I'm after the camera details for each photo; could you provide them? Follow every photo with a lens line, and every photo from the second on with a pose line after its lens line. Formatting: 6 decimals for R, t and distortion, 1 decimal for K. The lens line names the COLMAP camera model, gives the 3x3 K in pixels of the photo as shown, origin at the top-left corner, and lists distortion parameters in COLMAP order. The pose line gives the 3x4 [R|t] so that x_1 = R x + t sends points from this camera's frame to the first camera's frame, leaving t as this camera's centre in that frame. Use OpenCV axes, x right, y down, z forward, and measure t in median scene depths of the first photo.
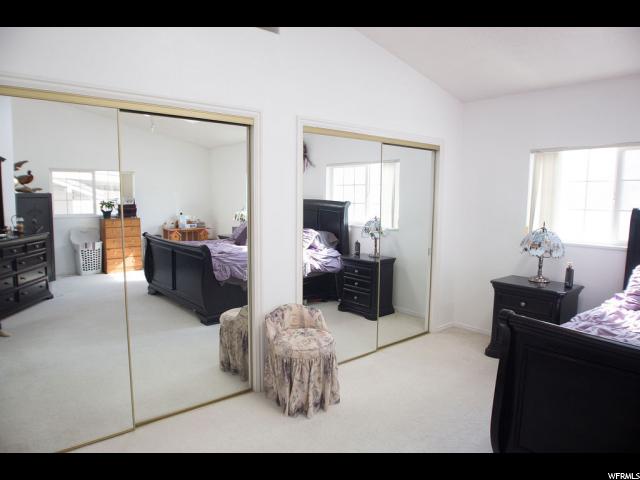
lens RADIAL K [[419.9, 0, 317.2], [0, 419.9, 240.4], [0, 0, 1]] dist [-0.049072, 0.003876]
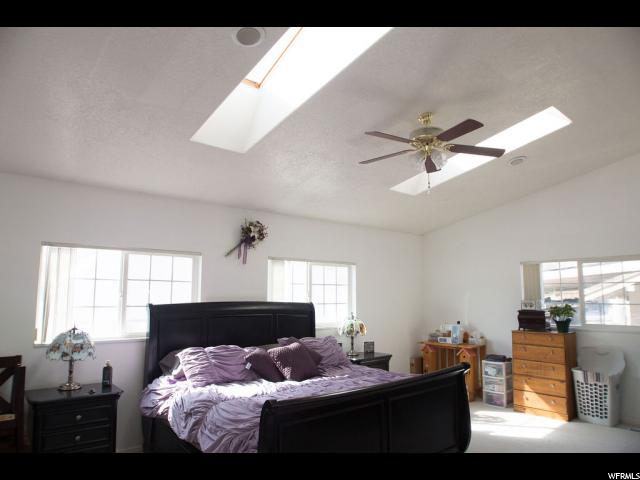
lens RADIAL K [[419.9, 0, 317.9], [0, 419.9, 242.7], [0, 0, 1]] dist [-0.049072, 0.003876]
pose [[-0.007100, 0.121482, 0.992568, -0.414359], [0.105361, 0.987159, -0.120067, -0.053335], [-0.994409, 0.103726, -0.019808, 0.484351]]
